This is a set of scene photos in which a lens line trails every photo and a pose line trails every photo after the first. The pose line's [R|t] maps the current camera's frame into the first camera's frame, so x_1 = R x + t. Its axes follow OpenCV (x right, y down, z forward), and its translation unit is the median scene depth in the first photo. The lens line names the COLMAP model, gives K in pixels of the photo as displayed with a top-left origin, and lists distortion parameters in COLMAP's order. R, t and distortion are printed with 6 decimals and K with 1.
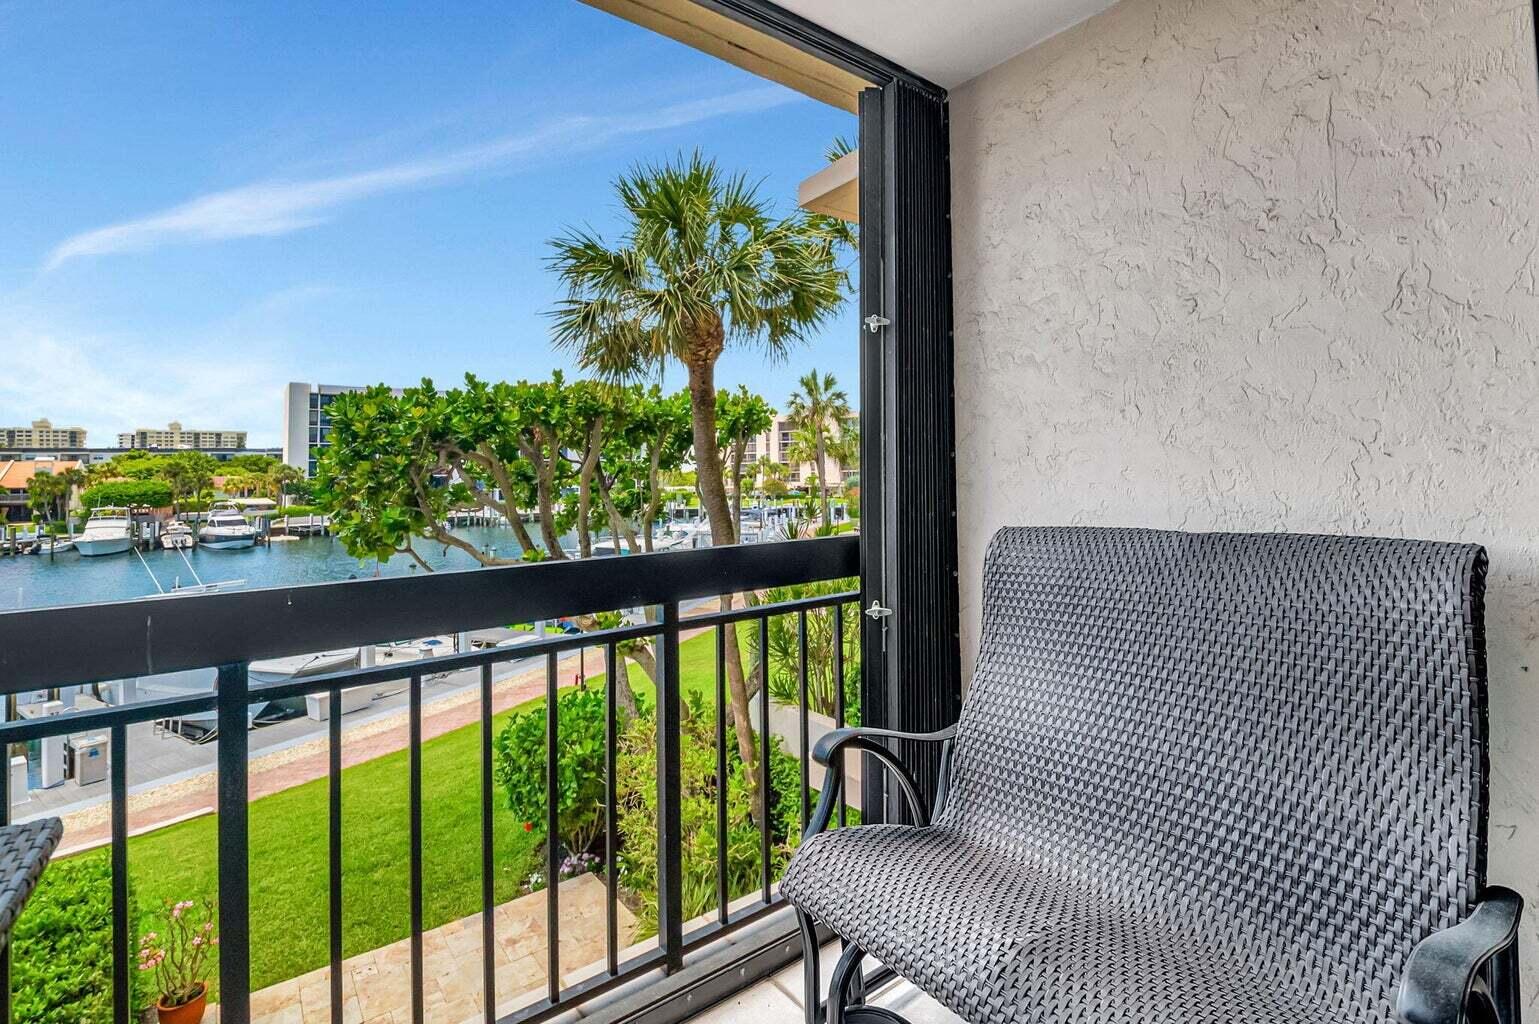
lens RADIAL K [[704.4, 0, 795.4], [0, 704.4, 436.1], [0, 0, 1]] dist [-0.032559, 0.000029]
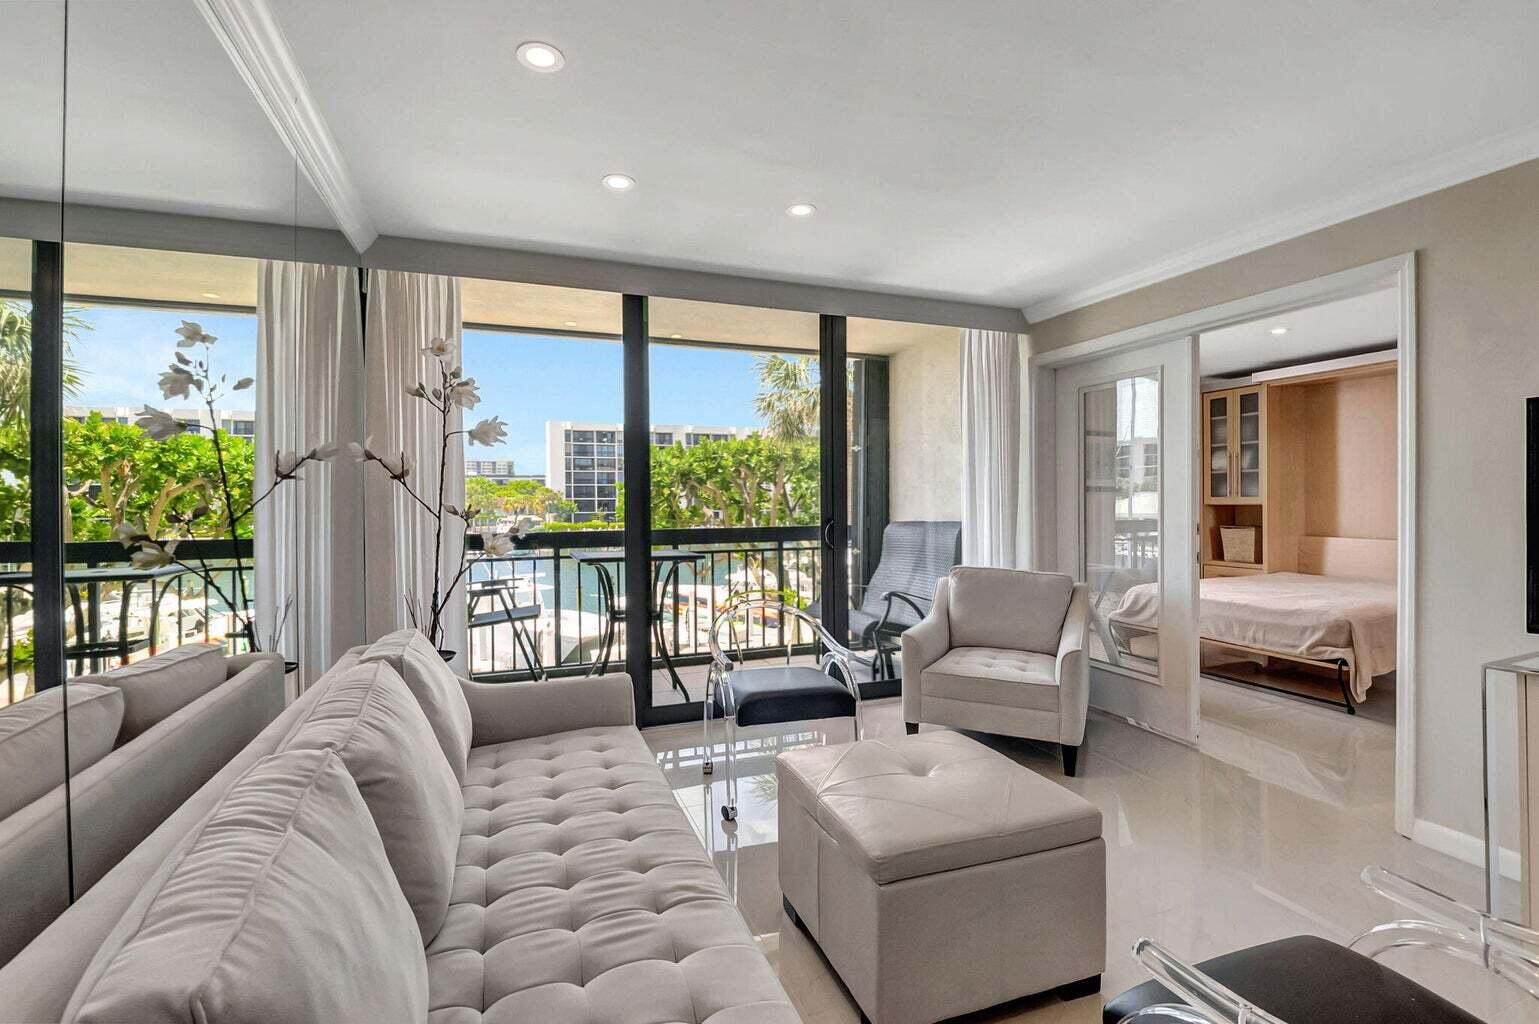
lens RADIAL K [[695.3, 0, 767.8], [0, 695.3, 491.1], [0, 0, 1]] dist [0.001965, -0.008711]
pose [[0.949067, 0.009419, -0.314935, 0.163212], [0.003475, 0.999179, 0.040354, -0.025375], [0.315056, -0.039393, 0.948255, -0.427650]]
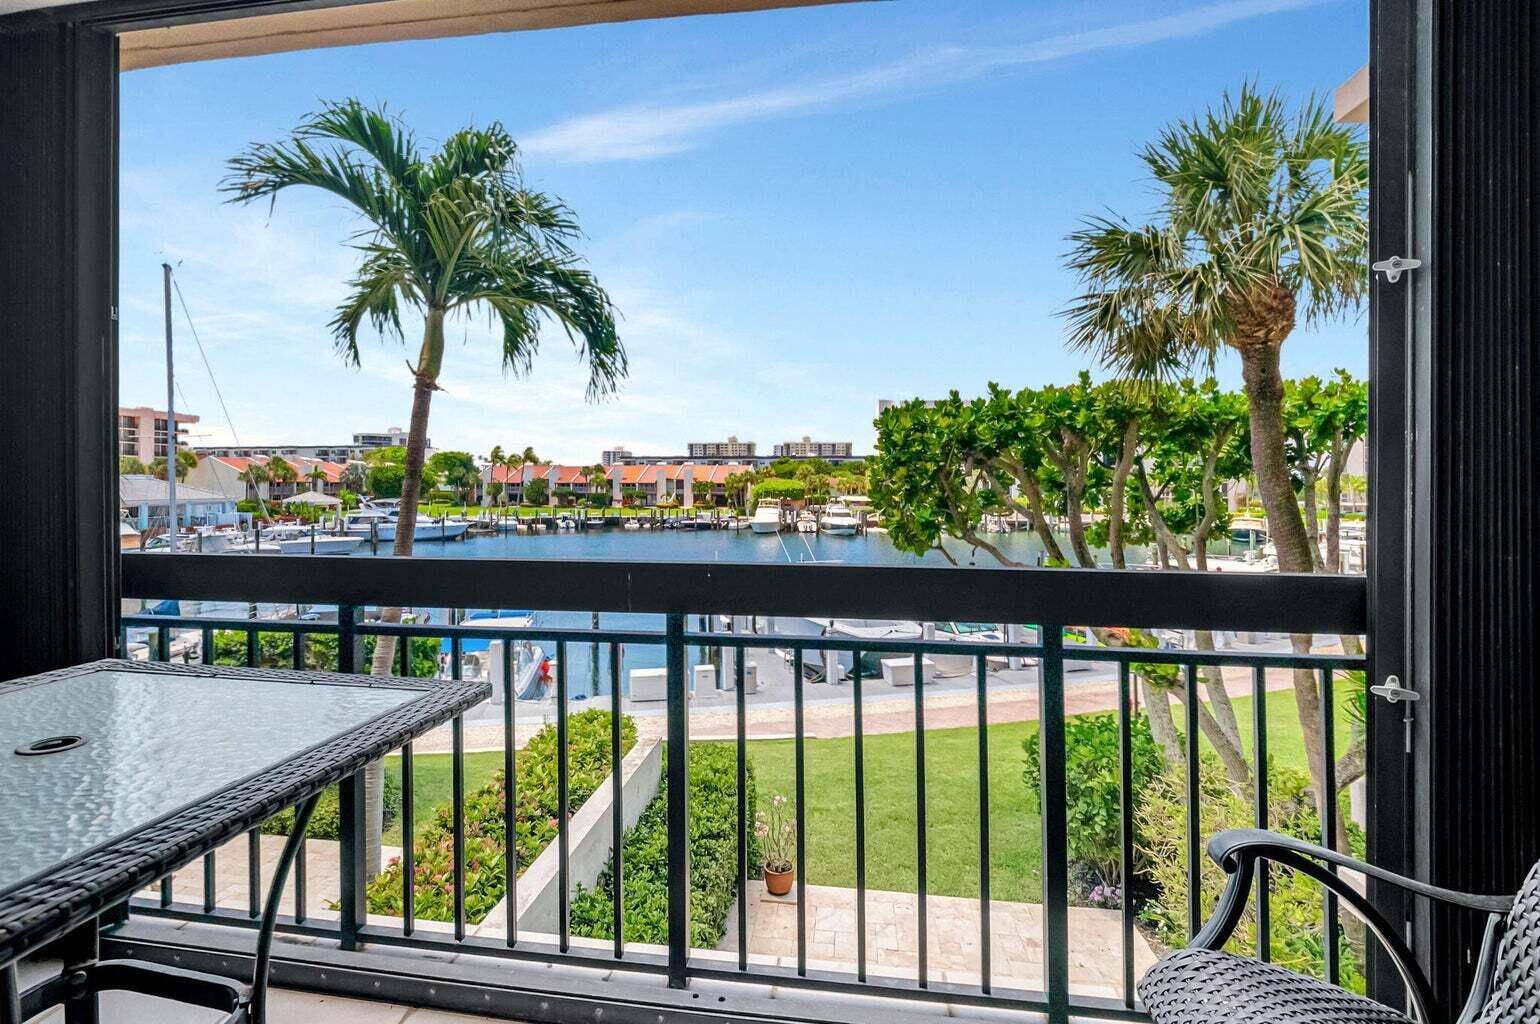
lens RADIAL K [[706.5, 0, 756.0], [0, 706.5, 481.8], [0, 0, 1]] dist [0.012769, -0.011766]
pose [[0.690496, 0.022501, -0.722986, 0.046080], [0.018294, 0.998653, 0.048552, -0.000153], [0.723105, -0.046751, 0.689154, 0.020657]]
